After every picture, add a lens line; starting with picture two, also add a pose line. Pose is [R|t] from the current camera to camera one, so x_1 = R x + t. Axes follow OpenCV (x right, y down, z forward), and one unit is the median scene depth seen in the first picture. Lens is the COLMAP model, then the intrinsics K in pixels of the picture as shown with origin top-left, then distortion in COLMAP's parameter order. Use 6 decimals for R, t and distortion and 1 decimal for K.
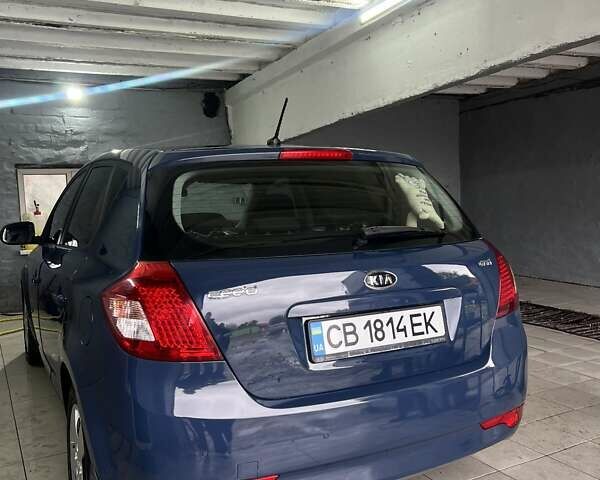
lens RADIAL K [[590.3, 0, 295.8], [0, 590.3, 244.1], [0, 0, 1]] dist [0.019576, 0.000000]
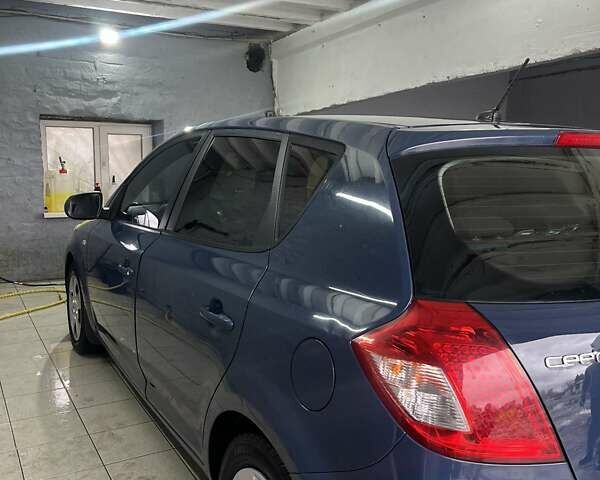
lens RADIAL K [[590.3, 0, 297.1], [0, 590.3, 241.3], [0, 0, 1]] dist [0.019576, 0.000000]
pose [[0.998199, 0.041645, 0.043184, -0.132999], [-0.044372, 0.996948, 0.064240, -0.022736], [-0.040377, -0.066040, 0.997000, 0.105905]]
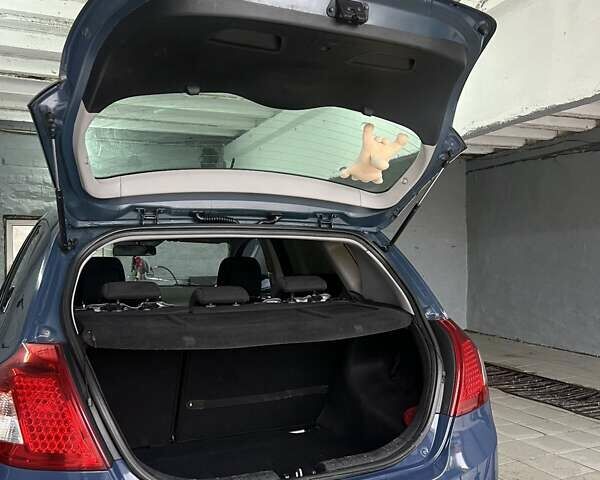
lens RADIAL K [[590.3, 0, 299.8], [0, 590.3, 244.6], [0, 0, 1]] dist [0.019576, 0.000000]
pose [[0.999334, 0.024787, -0.026767, 0.047001], [-0.027040, 0.995806, -0.087400, -0.015071], [0.024489, 0.088065, 0.995814, 0.043550]]
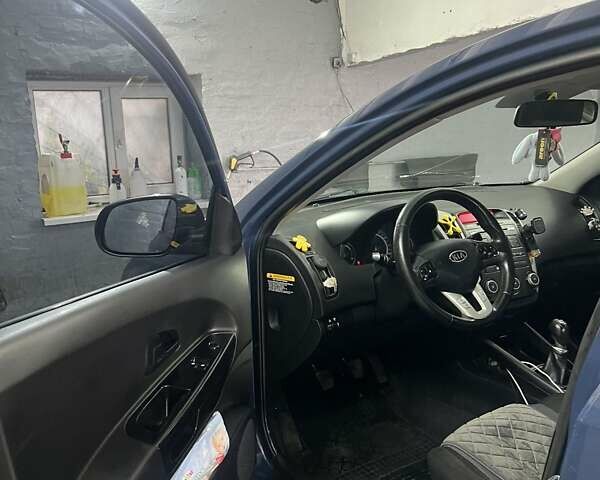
lens RADIAL K [[590.3, 0, 294.4], [0, 590.3, 240.7], [0, 0, 1]] dist [0.019576, 0.000000]
pose [[0.995305, -0.021618, 0.094340, -0.290545], [0.011421, 0.994160, 0.107310, -0.030869], [-0.096108, -0.105728, 0.989740, 0.410125]]
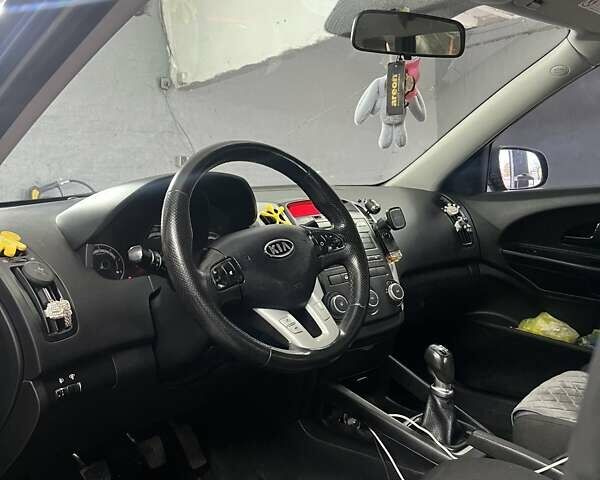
lens RADIAL K [[590.3, 0, 304.7], [0, 590.3, 239.4], [0, 0, 1]] dist [0.019576, 0.000000]
pose [[0.939719, -0.049697, 0.338316, -0.241440], [0.047337, 0.998763, 0.015230, -0.000375], [-0.338654, 0.001703, 0.940909, 0.509697]]
